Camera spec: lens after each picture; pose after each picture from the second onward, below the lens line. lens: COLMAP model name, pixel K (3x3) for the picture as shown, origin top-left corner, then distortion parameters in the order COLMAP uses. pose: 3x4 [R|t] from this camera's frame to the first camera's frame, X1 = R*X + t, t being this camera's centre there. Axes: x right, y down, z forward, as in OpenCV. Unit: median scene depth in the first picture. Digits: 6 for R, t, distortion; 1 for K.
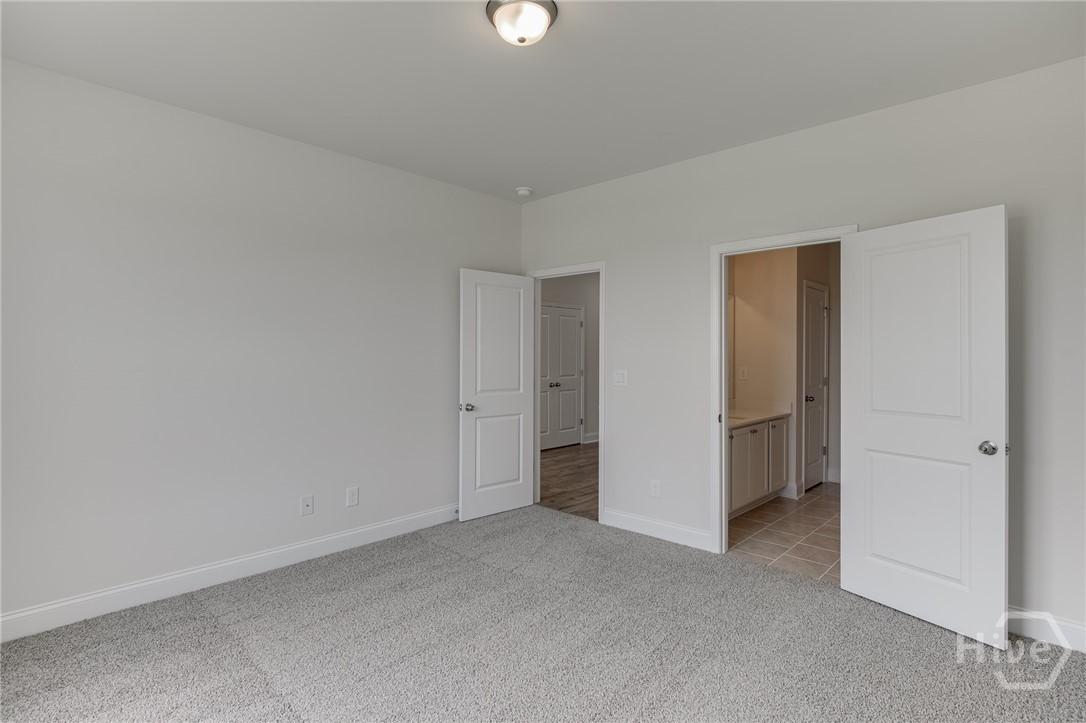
lens RADIAL K [[527.3, 0, 539.6], [0, 527.3, 356.2], [0, 0, 1]] dist [-0.003948, -0.000184]
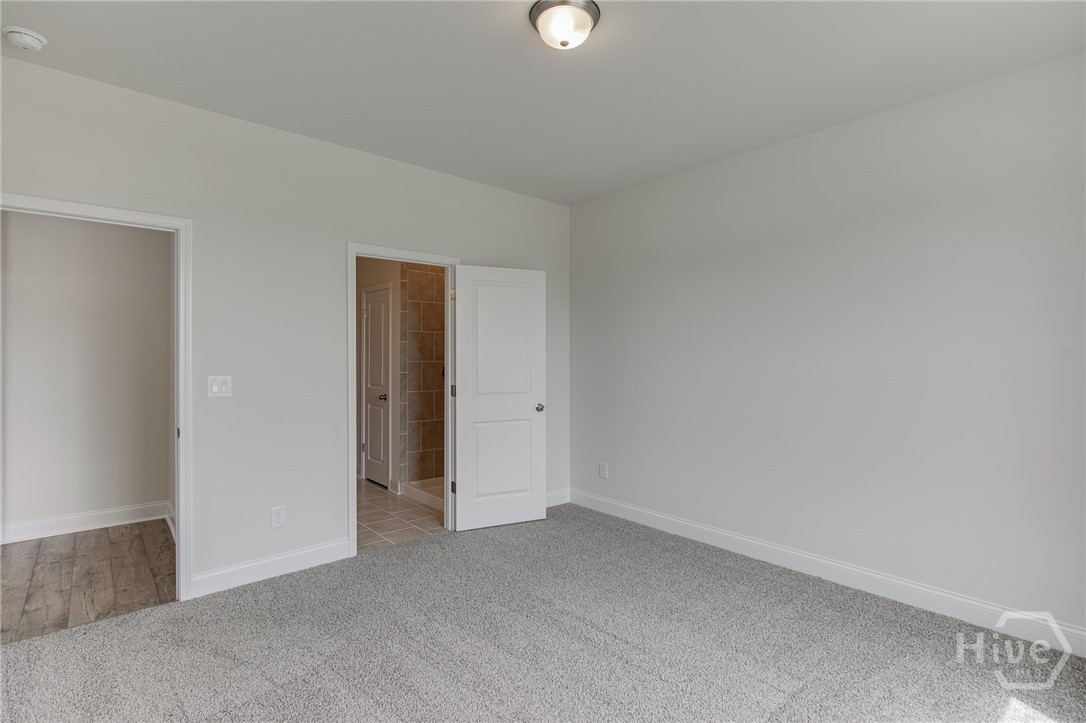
lens RADIAL K [[527.3, 0, 539.6], [0, 527.3, 356.2], [0, 0, 1]] dist [-0.003948, -0.000184]
pose [[0.094952, -0.004399, 0.995472, -0.526339], [0.002323, 0.999988, 0.004197, -0.003460], [-0.995479, 0.001914, 0.094961, 0.480425]]
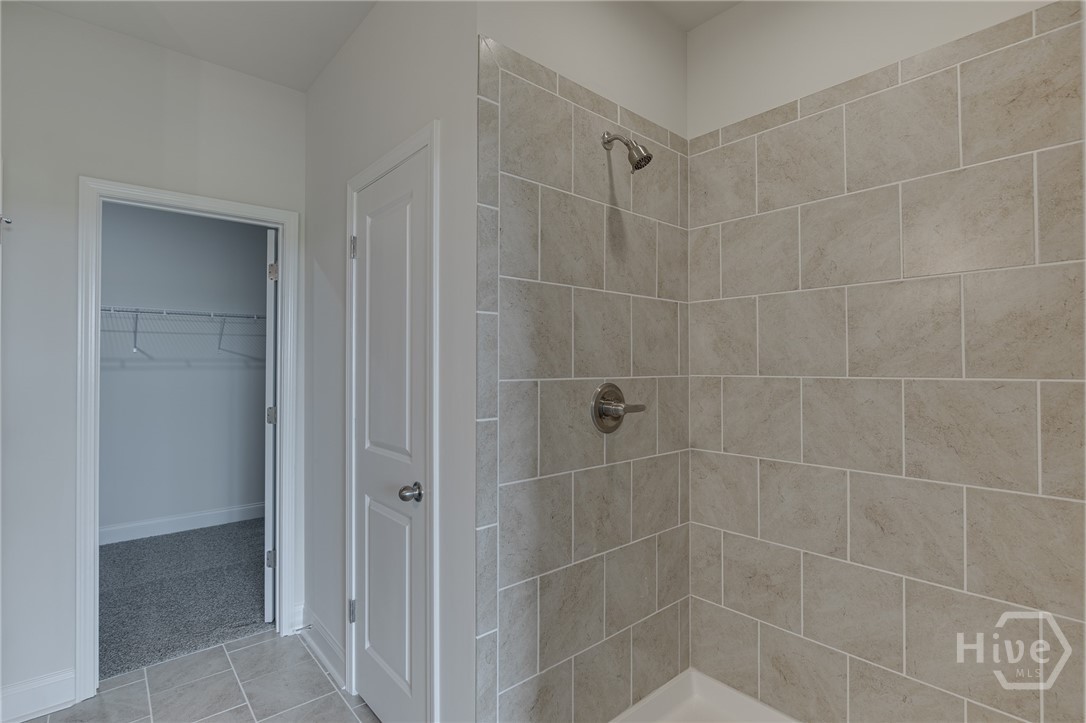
lens RADIAL K [[512.0, 0, 540.3], [0, 512.0, 357.1], [0, 0, 1]] dist [-0.008174, -0.000708]
pose [[0.087881, 0.003302, 0.996126, 0.342757], [0.004483, 0.999983, -0.003710, -0.001536], [-0.996121, 0.004792, 0.087865, 0.852841]]
